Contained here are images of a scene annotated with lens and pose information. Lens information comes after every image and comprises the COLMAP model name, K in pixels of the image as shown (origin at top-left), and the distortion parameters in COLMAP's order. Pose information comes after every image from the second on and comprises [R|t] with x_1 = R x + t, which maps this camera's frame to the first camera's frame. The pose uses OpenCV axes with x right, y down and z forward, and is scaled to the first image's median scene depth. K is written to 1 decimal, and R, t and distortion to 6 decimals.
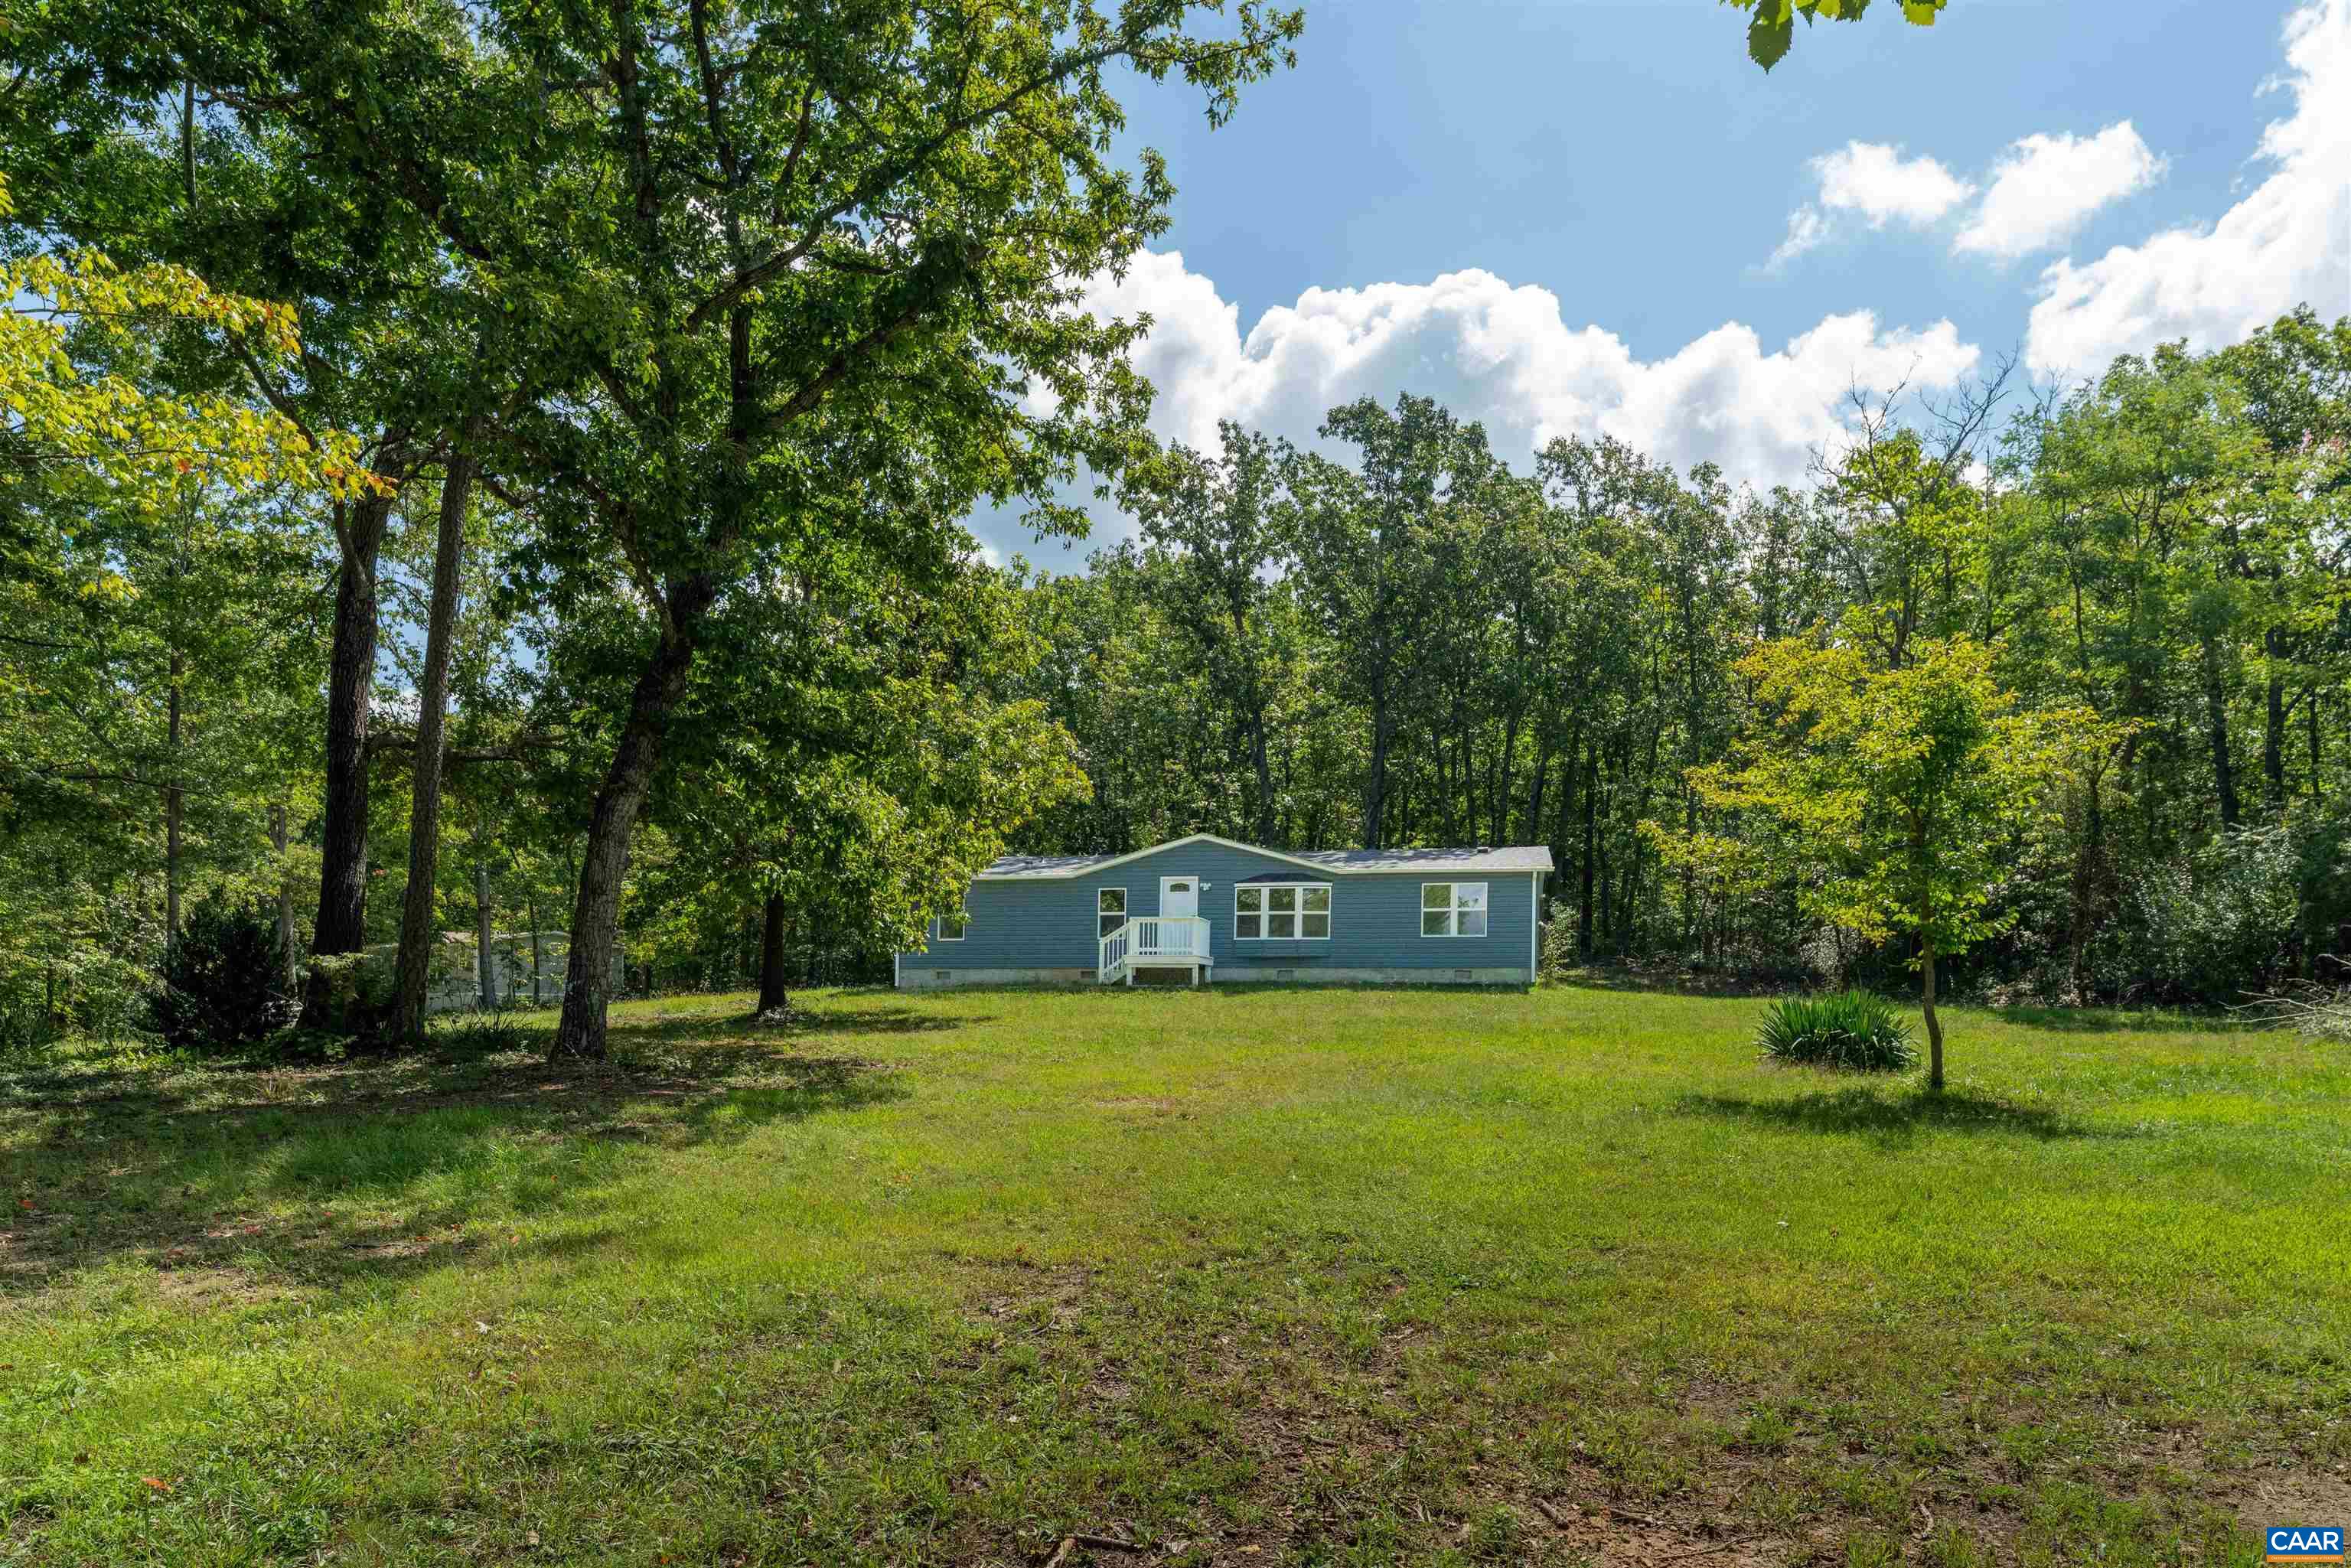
lens RADIAL K [[1486.8, 0, 1178.8], [0, 1486.8, 781.4], [0, 0, 1]] dist [-0.000969, -0.000049]
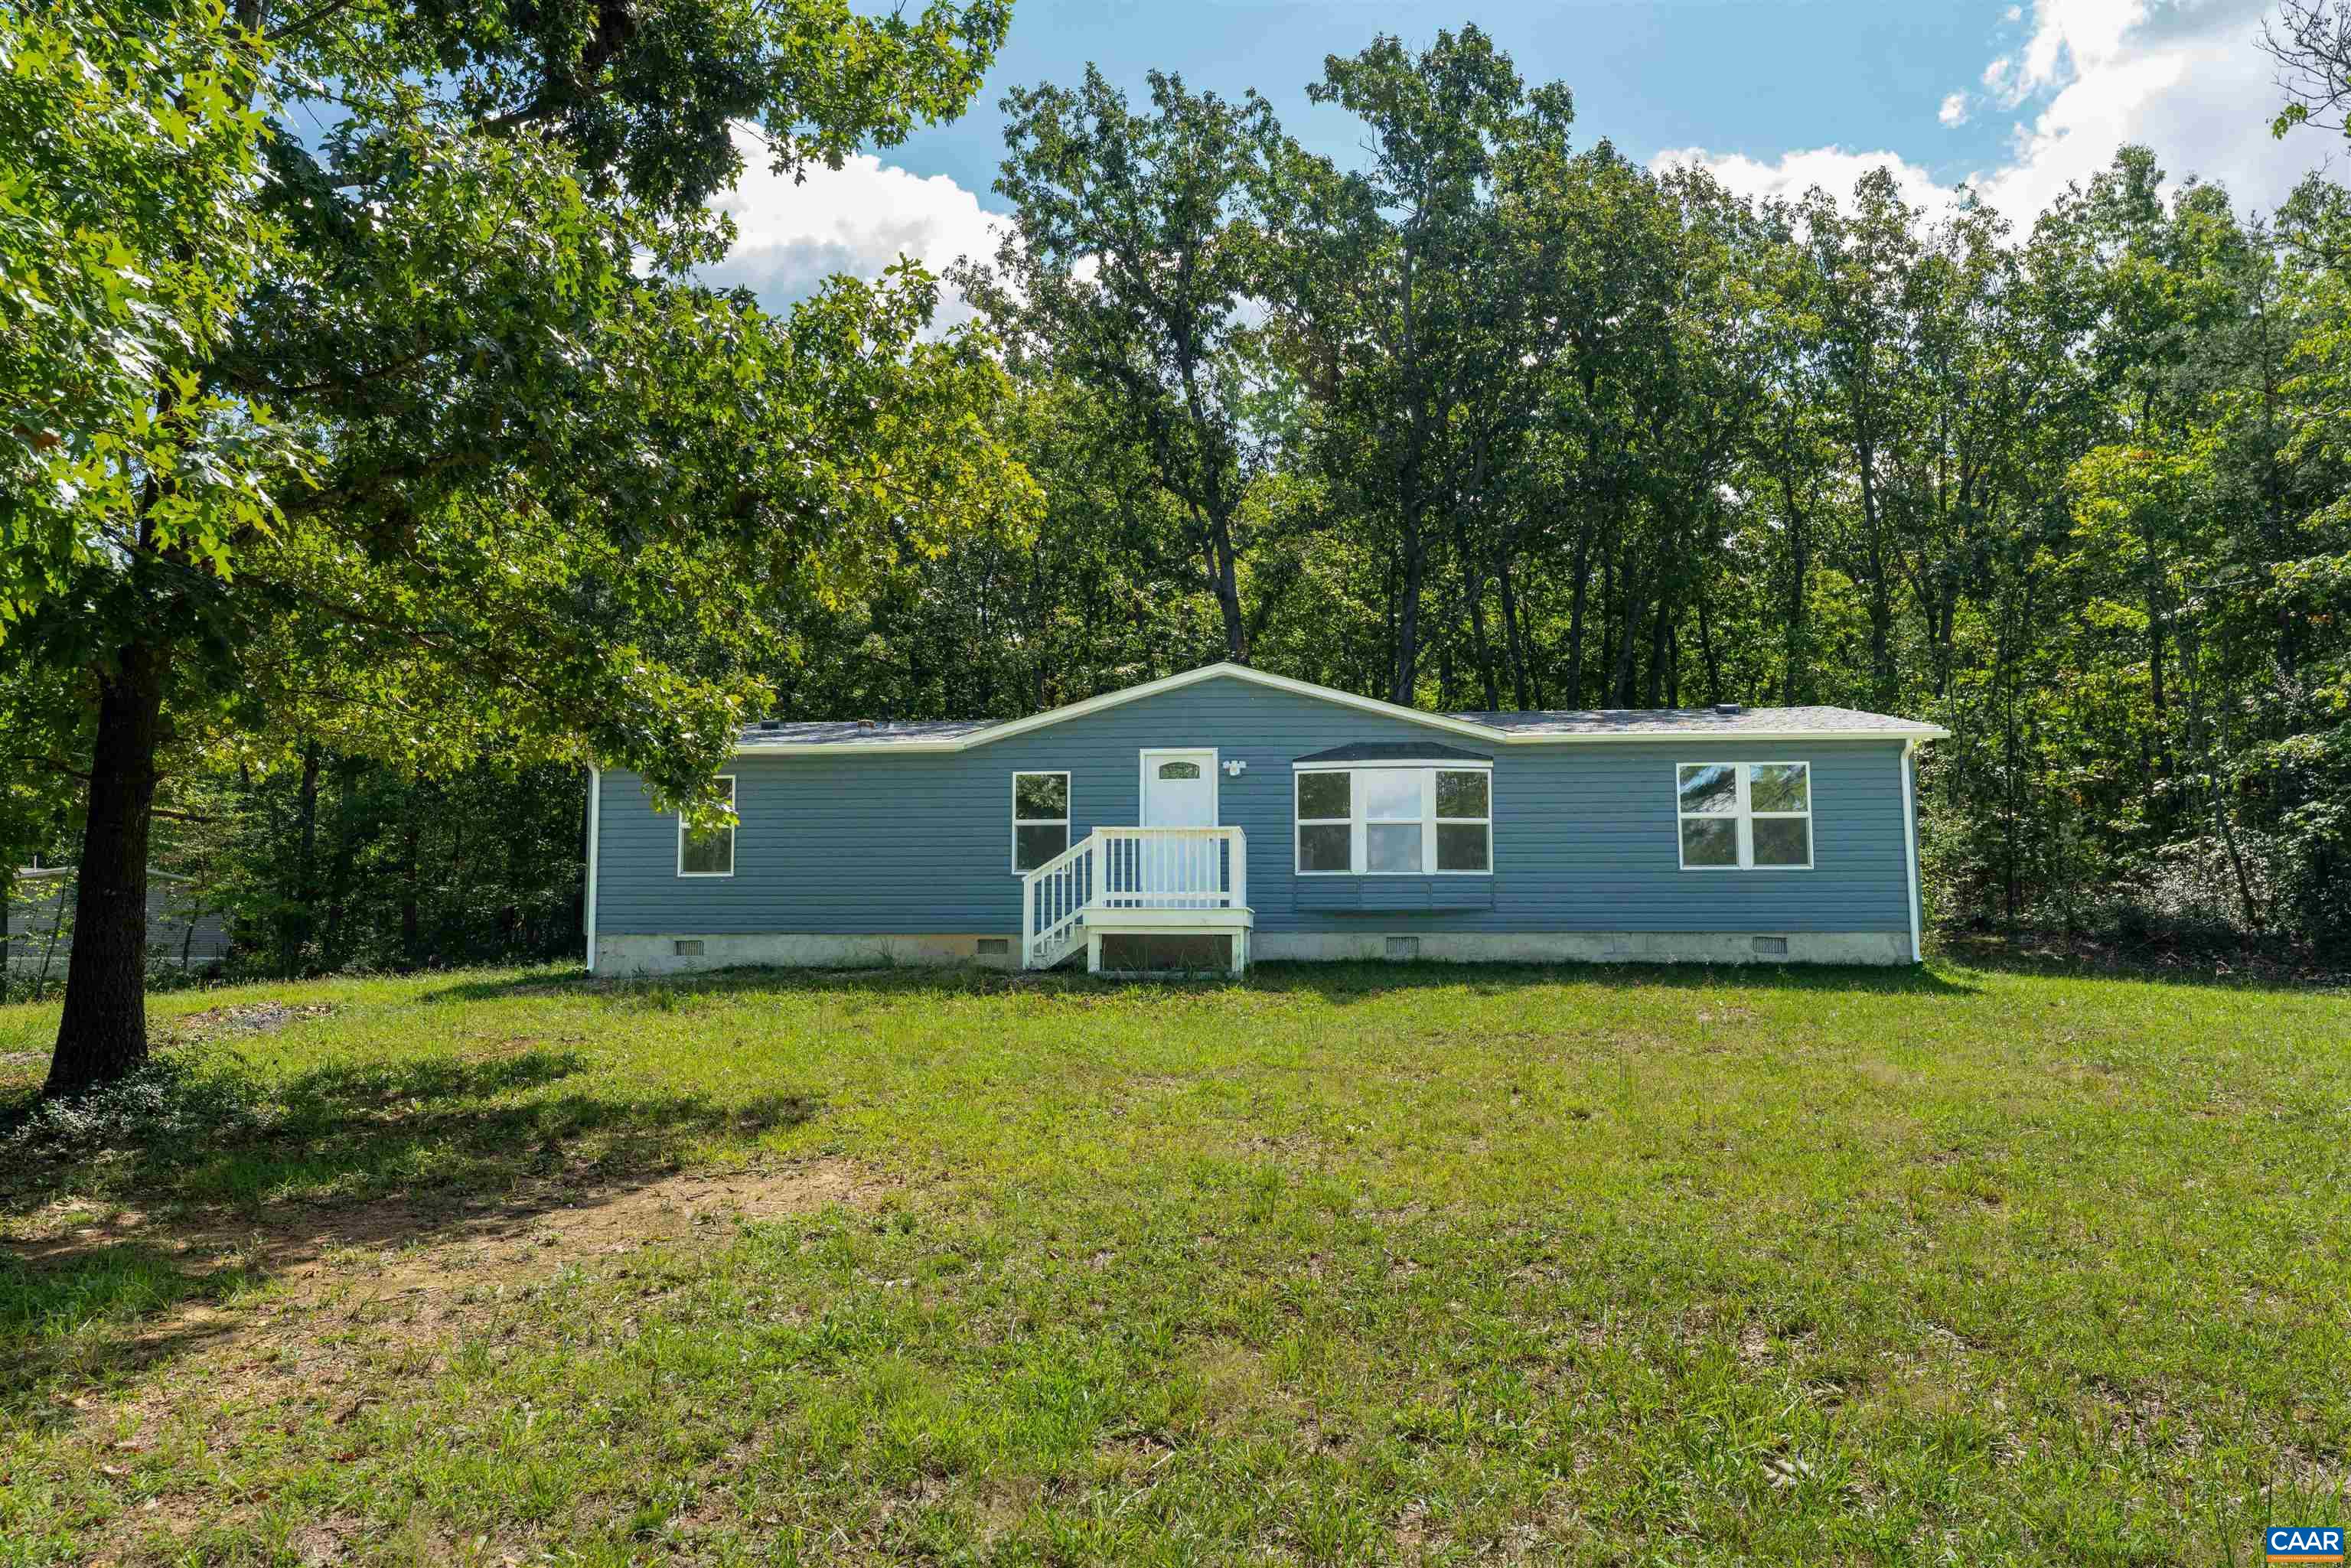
lens RADIAL K [[1439.7, 0, 1175.5], [0, 1439.7, 784.0], [0, 0, 1]] dist [-0.001764, 0.000033]
pose [[0.989632, 0.007750, 0.143420, -0.070430], [-0.013501, 0.999141, 0.039171, 0.057627], [-0.142993, -0.040701, 0.988886, 0.531659]]
